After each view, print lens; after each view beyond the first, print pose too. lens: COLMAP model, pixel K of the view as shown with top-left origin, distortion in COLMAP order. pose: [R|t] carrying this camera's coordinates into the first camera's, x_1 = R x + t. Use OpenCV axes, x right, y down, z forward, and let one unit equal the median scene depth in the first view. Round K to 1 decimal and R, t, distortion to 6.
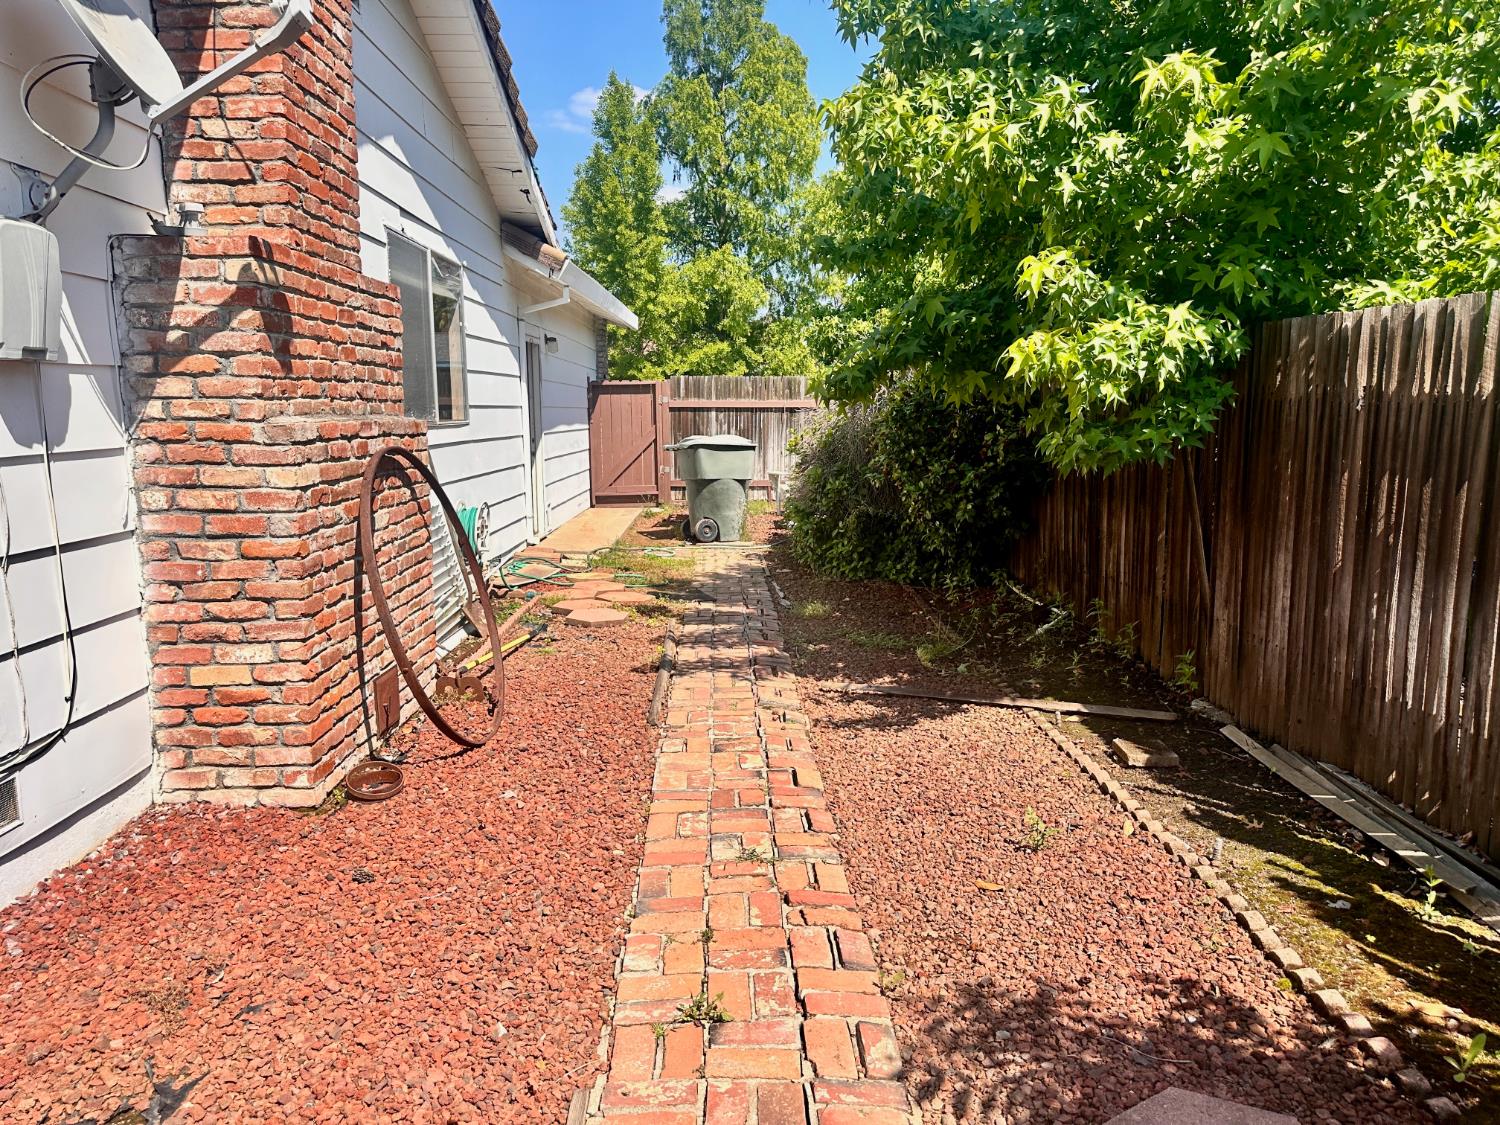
lens RADIAL K [[1055.0, 0, 743.7], [0, 1055.0, 568.3], [0, 0, 1]] dist [0.085216, -0.096105]
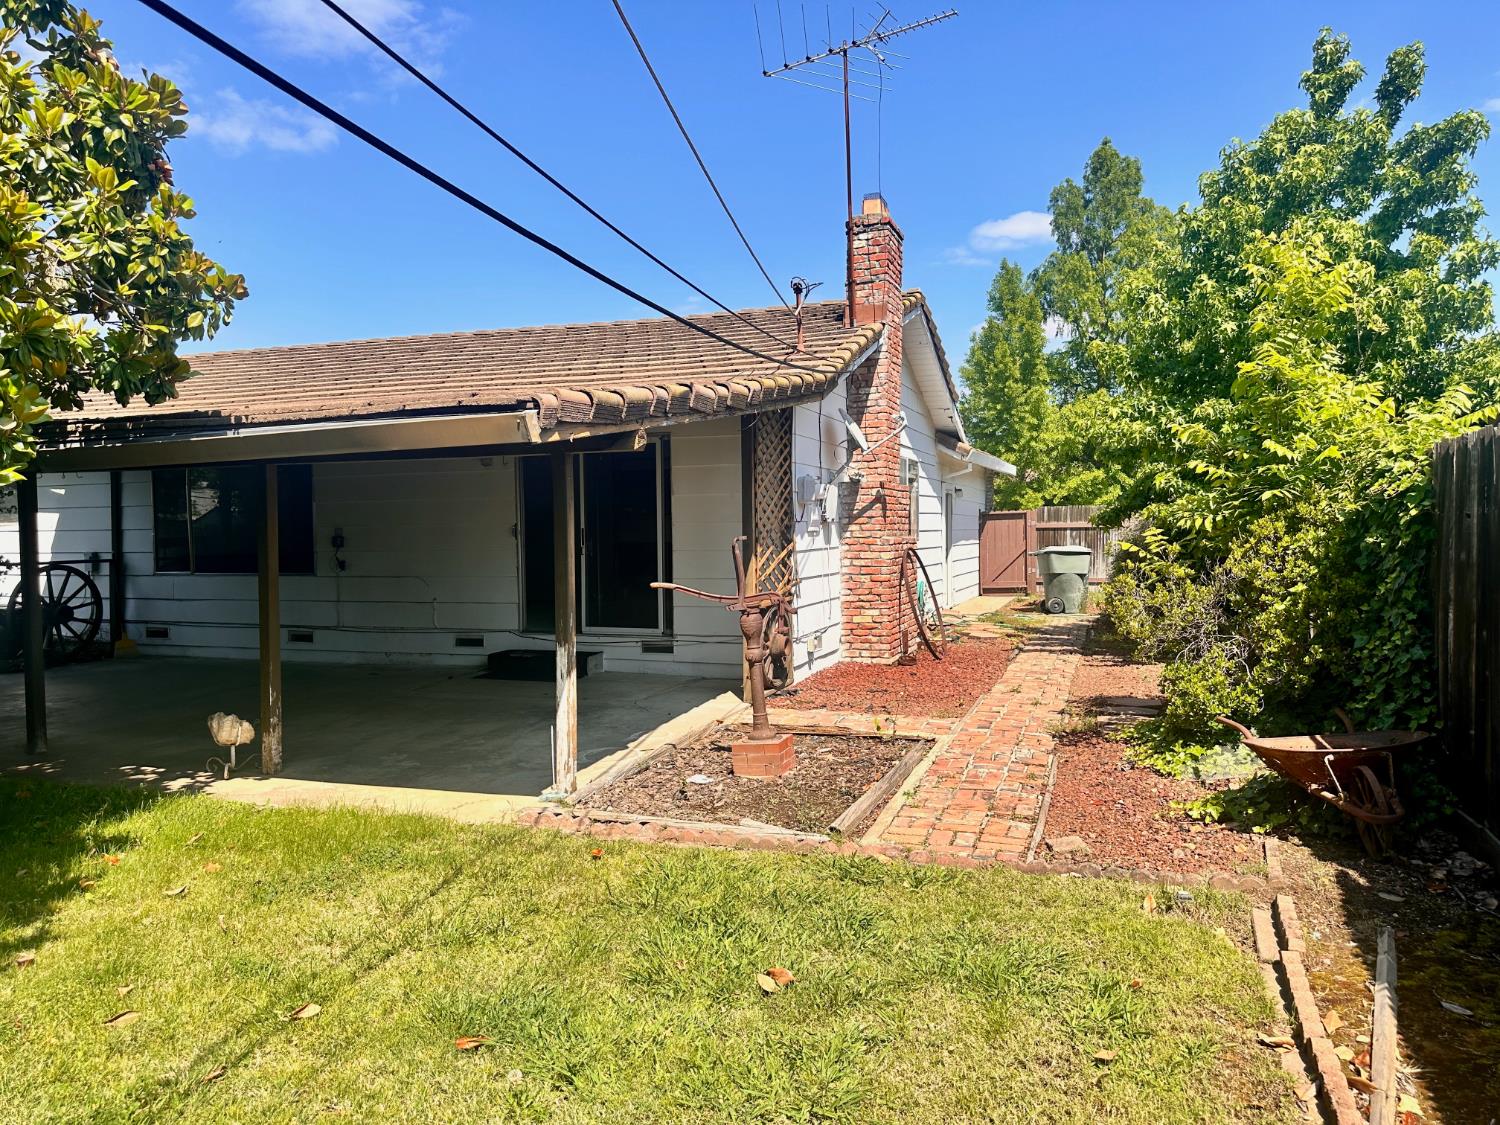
lens RADIAL K [[1055.0, 0, 743.7], [0, 1055.0, 568.3], [0, 0, 1]] dist [0.085216, -0.096105]
pose [[0.936225, 0.003387, -0.351384, 0.080004], [-0.042302, 0.993768, -0.103131, 0.085791], [0.348845, 0.111418, 0.930534, -0.600725]]
